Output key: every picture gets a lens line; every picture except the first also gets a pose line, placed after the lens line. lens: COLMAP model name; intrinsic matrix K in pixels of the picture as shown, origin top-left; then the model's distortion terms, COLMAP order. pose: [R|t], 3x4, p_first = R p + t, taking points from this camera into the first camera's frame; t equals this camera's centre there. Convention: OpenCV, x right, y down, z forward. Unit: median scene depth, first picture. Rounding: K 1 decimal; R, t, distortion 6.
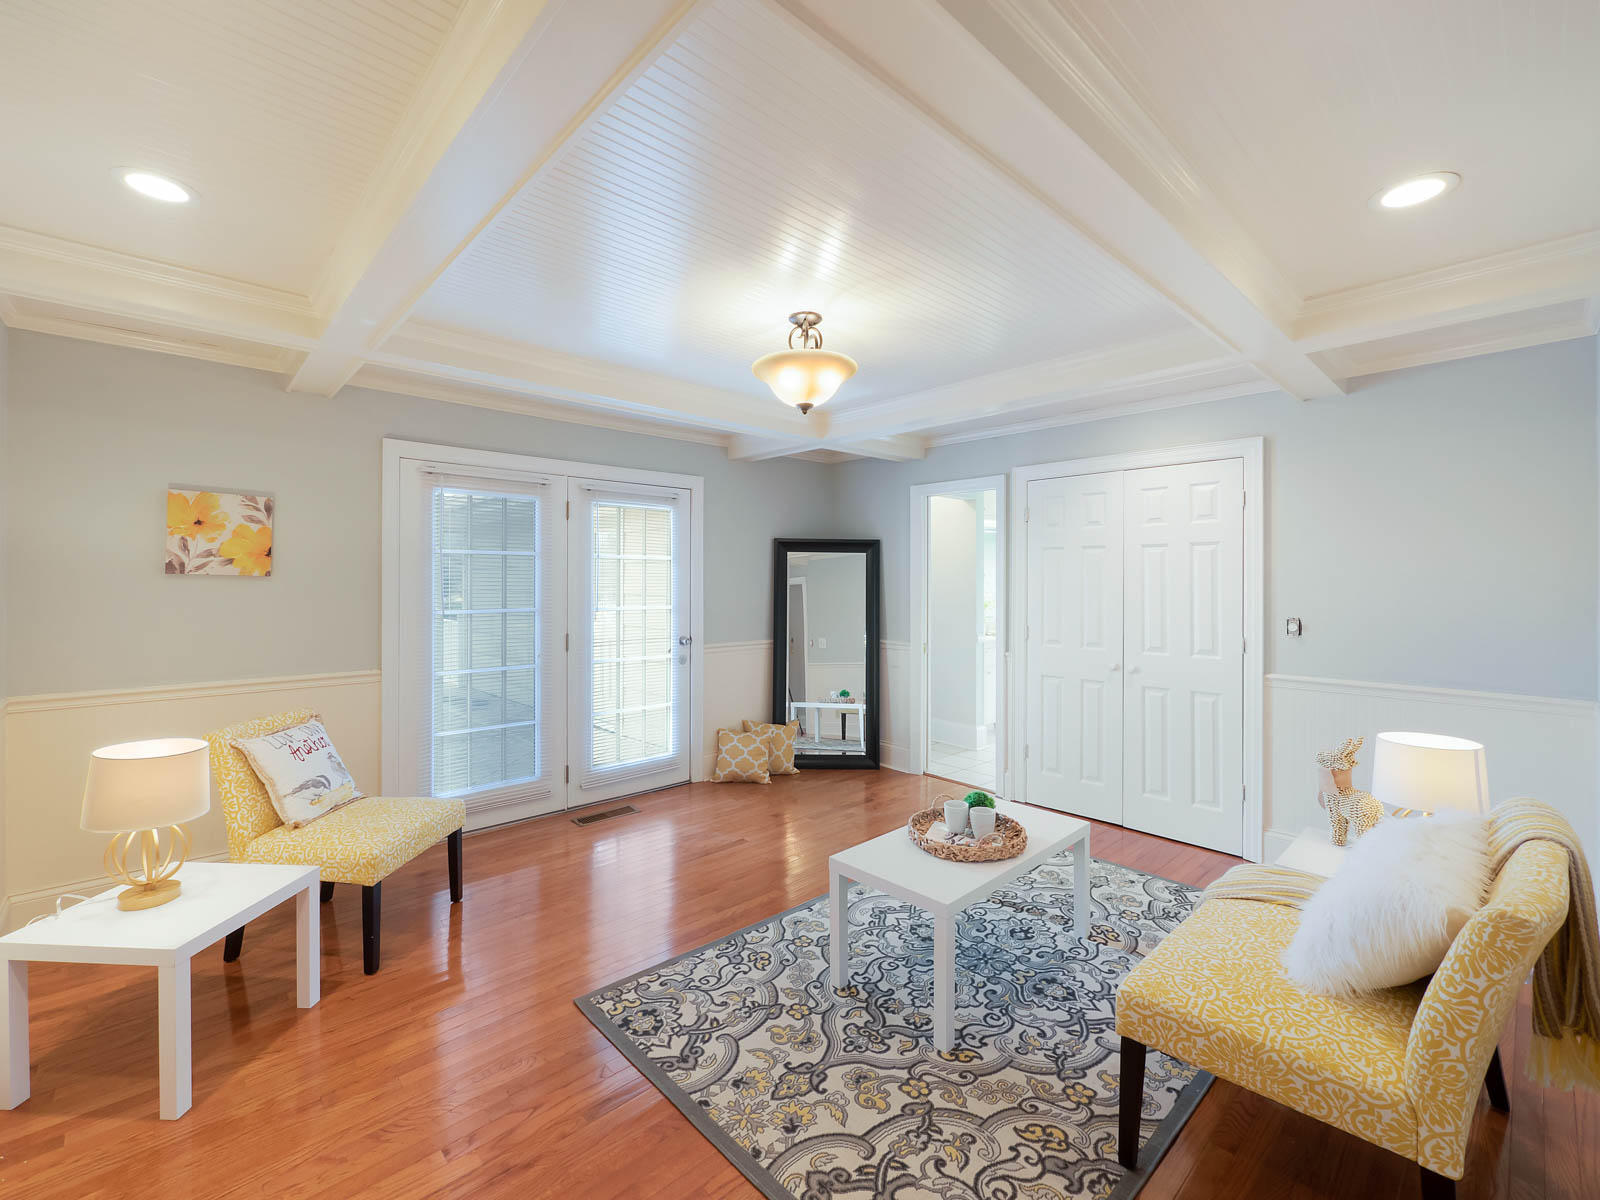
lens RADIAL K [[681.5, 0, 799.4], [0, 681.5, 592.9], [0, 0, 1]] dist [-0.008524, 0.000014]
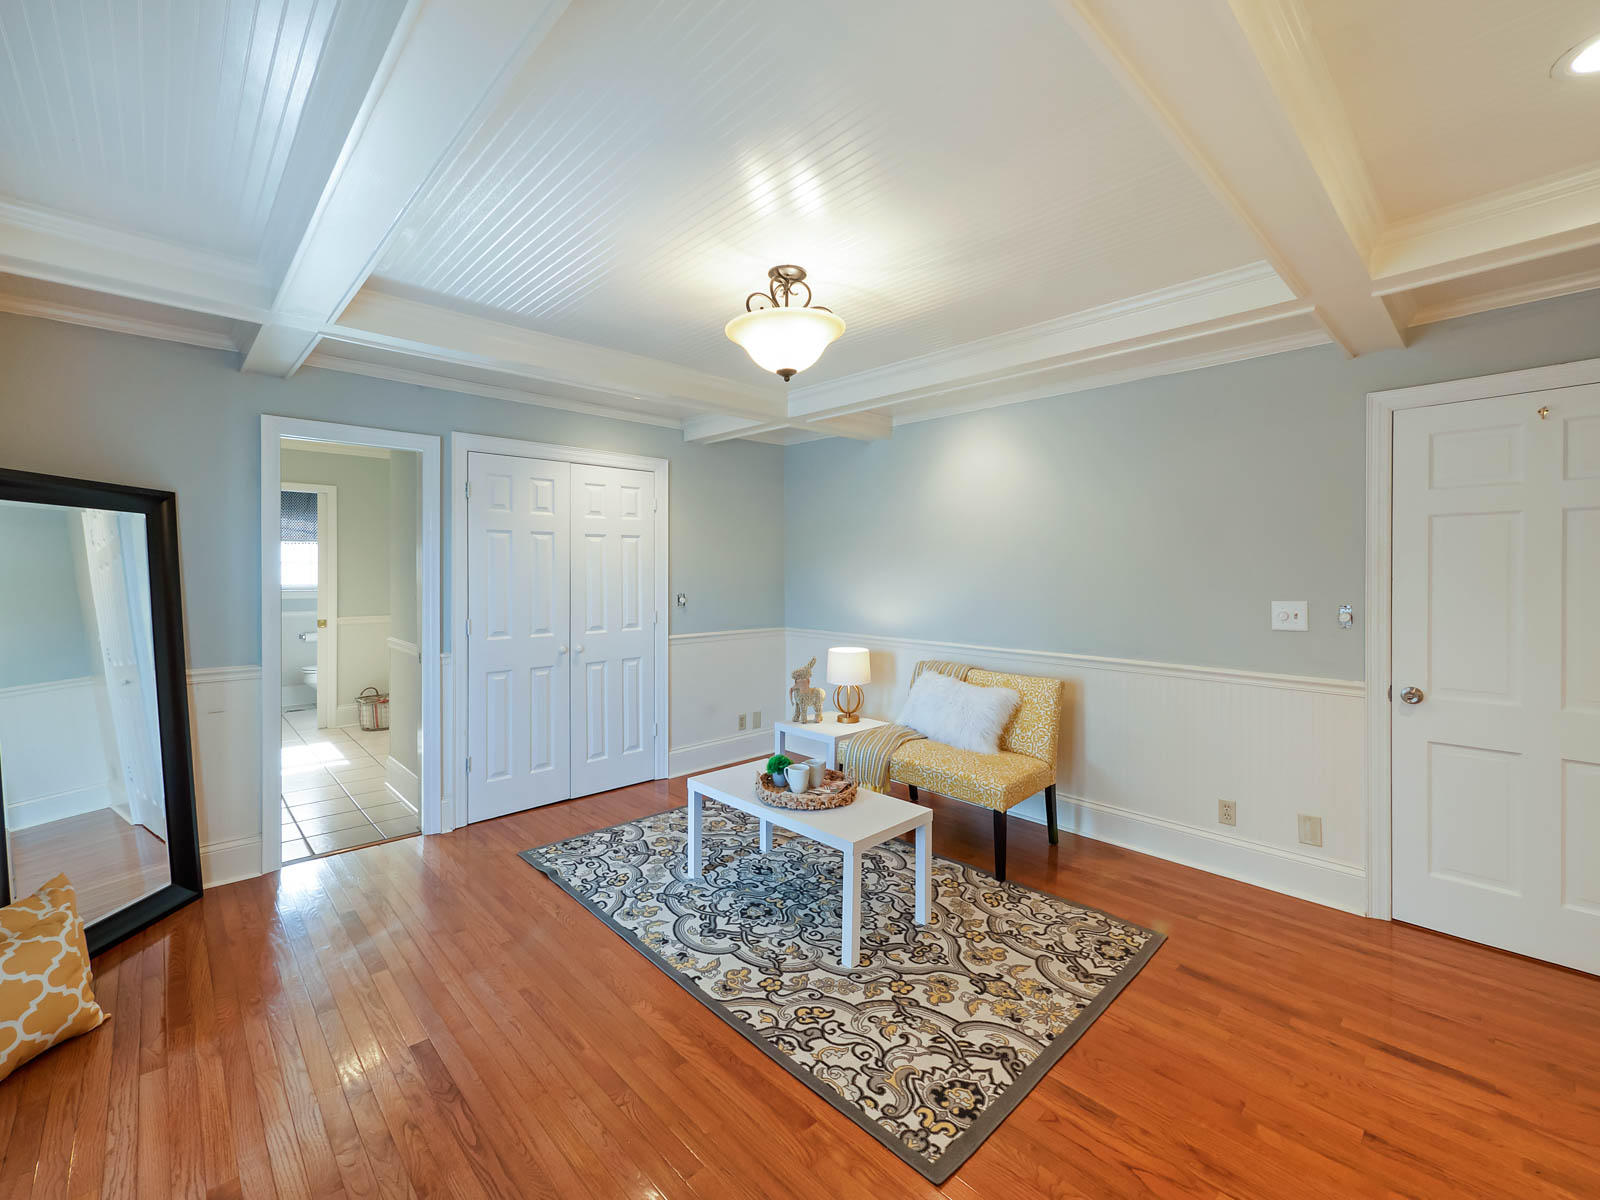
lens RADIAL K [[681.5, 0, 790.1], [0, 681.5, 566.2], [0, 0, 1]] dist [-0.008524, 0.000014]
pose [[0.001222, 0.001883, 0.999997, -1.011529], [0.015998, 0.999870, -0.001903, -0.018936], [-0.999871, 0.016000, 0.001192, 1.139694]]
